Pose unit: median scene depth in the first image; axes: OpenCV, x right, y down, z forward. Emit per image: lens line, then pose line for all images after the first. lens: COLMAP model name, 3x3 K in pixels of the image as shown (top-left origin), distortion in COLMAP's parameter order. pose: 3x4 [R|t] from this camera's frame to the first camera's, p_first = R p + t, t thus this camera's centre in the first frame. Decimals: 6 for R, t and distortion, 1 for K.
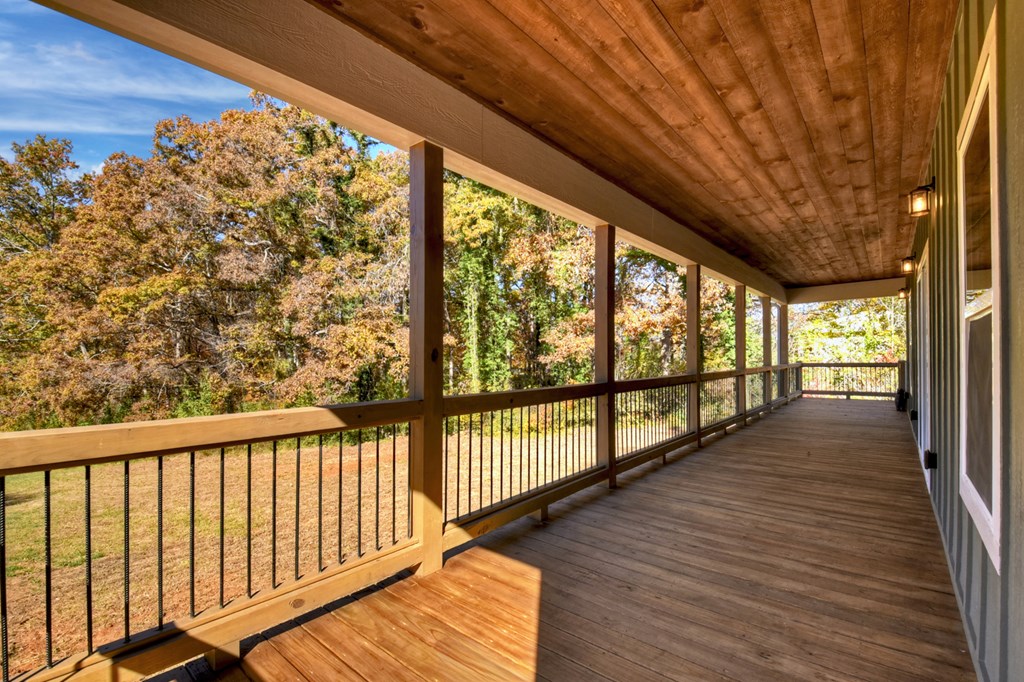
lens RADIAL K [[449.3, 0, 512.0], [0, 449.3, 341.0], [0, 0, 1]] dist [-0.027522, -0.000463]
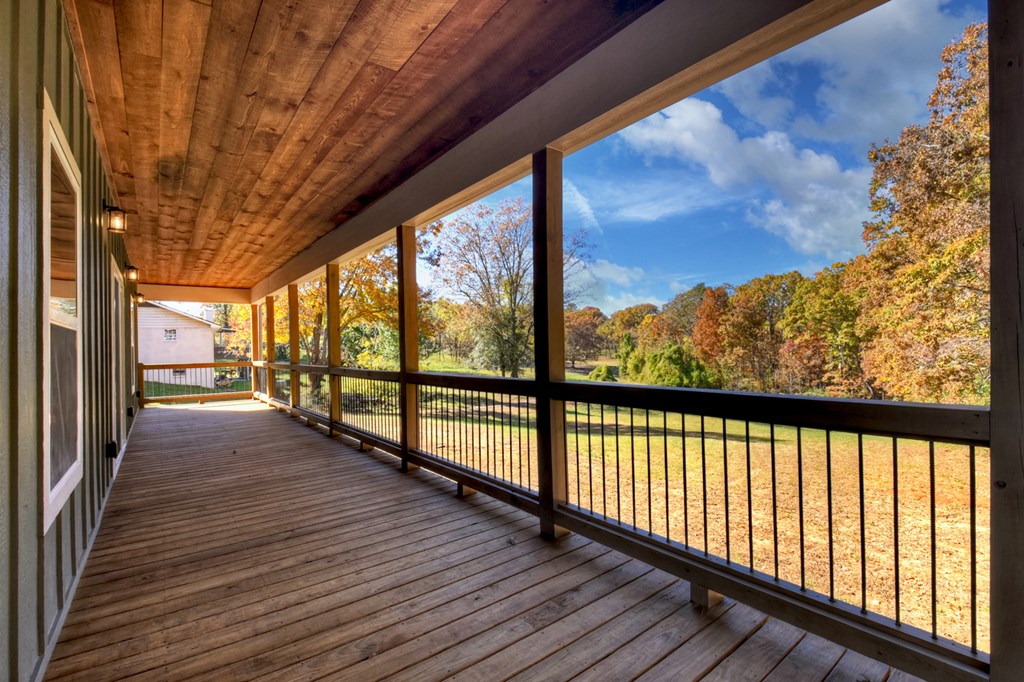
lens RADIAL K [[459.1, 0, 512.0], [0, 459.1, 341.0], [0, 0, 1]] dist [-0.109209, -0.000421]
pose [[-0.203464, -0.011129, -0.979019, 0.901478], [0.027621, 0.999472, -0.017102, 0.060319], [0.978693, -0.030521, -0.203050, 1.140360]]
